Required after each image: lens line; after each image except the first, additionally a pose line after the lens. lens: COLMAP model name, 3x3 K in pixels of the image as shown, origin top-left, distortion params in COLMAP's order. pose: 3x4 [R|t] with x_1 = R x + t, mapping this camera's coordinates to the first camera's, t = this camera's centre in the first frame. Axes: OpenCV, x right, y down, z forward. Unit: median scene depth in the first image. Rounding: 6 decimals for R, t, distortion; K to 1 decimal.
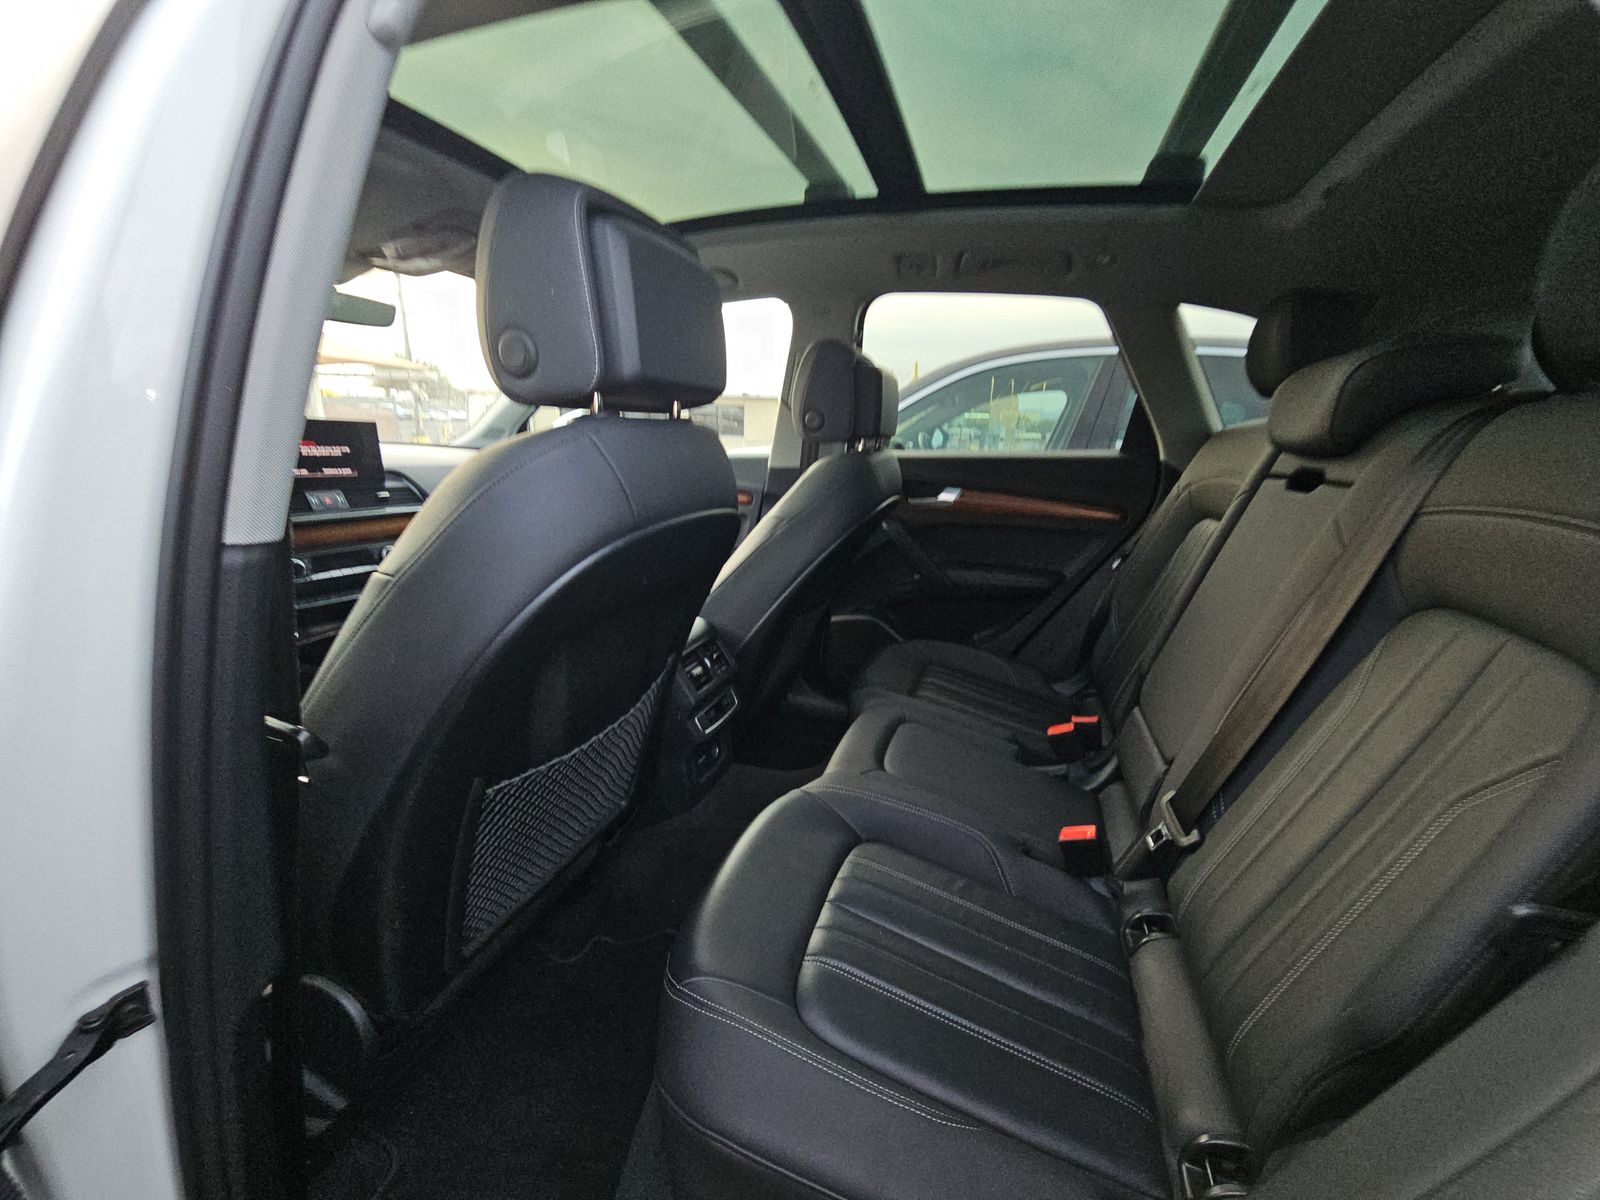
lens RADIAL K [[640.2, 0, 800.0], [0, 640.2, 600.0], [0, 0, 1]] dist [0.026275, -0.019815]
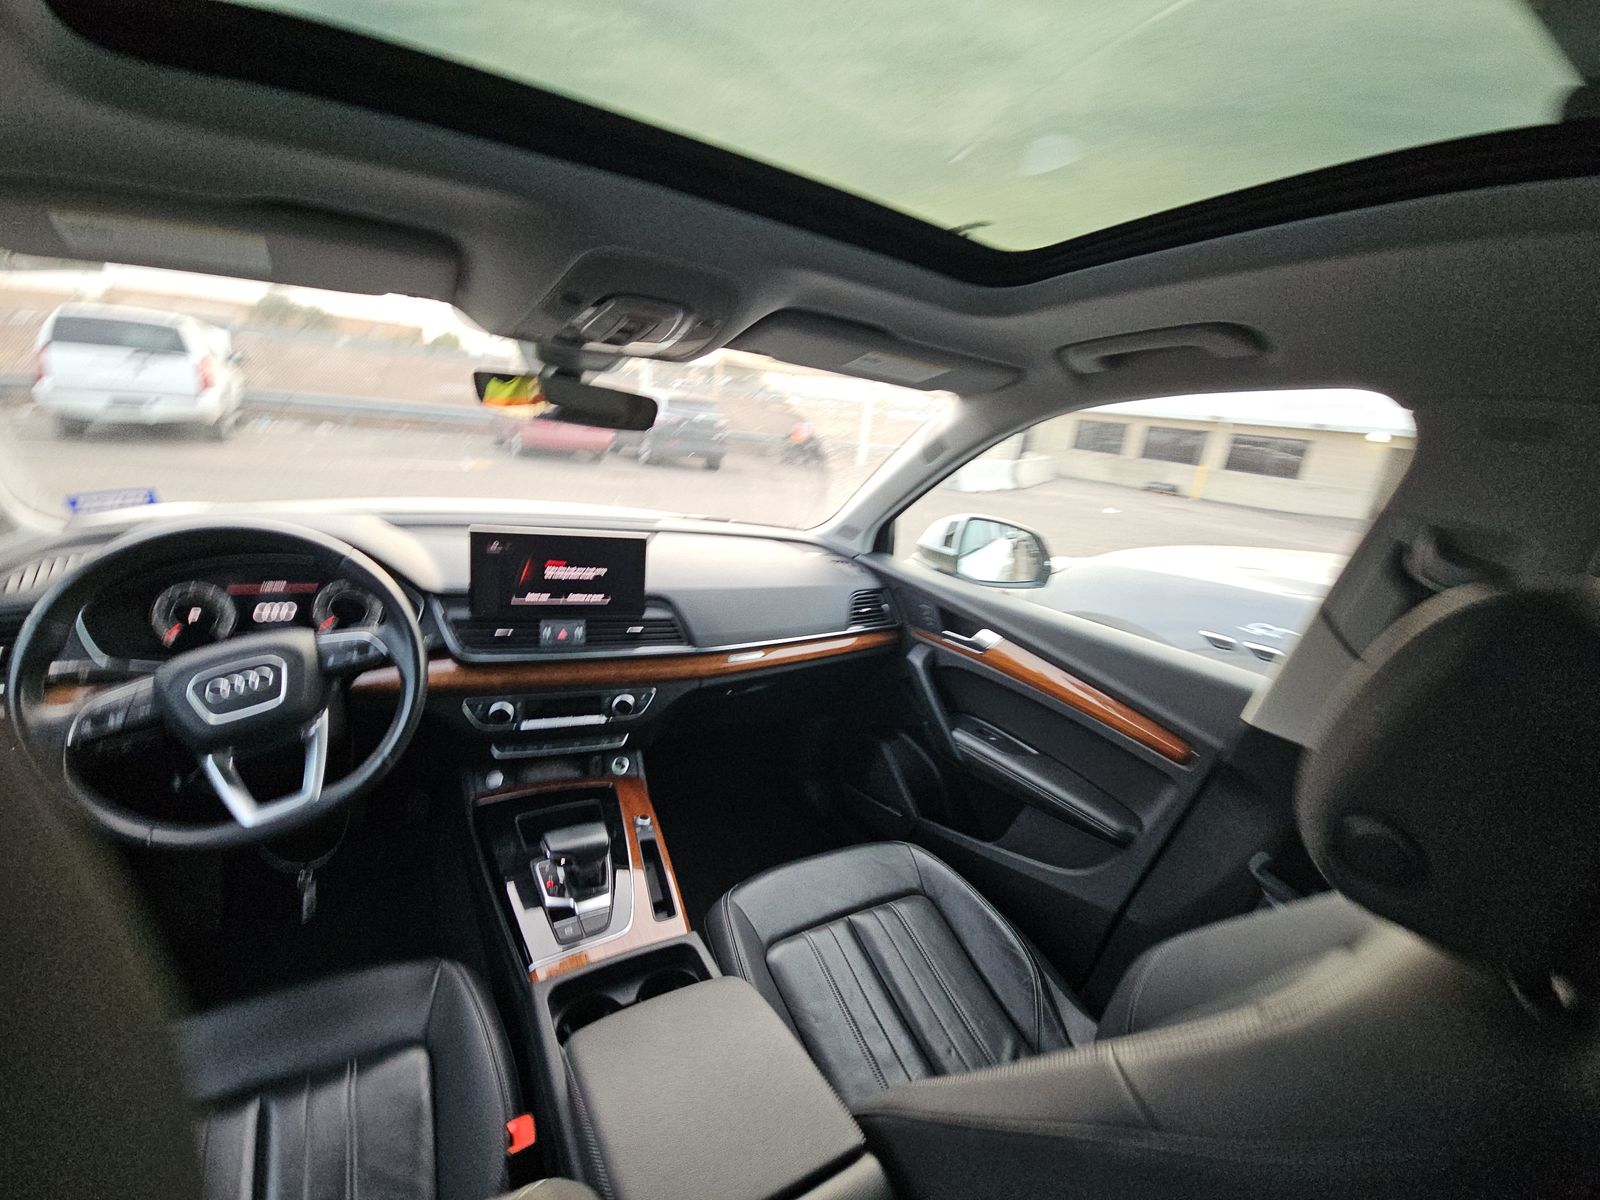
lens RADIAL K [[660.4, 0, 800.0], [0, 660.4, 600.0], [0, 0, 1]] dist [0.033091, -0.015057]
pose [[0.748894, 0.230021, -0.621489, -0.013521], [-0.251417, 0.966332, 0.054694, -0.306041], [0.613146, 0.115293, 0.781511, 0.524557]]
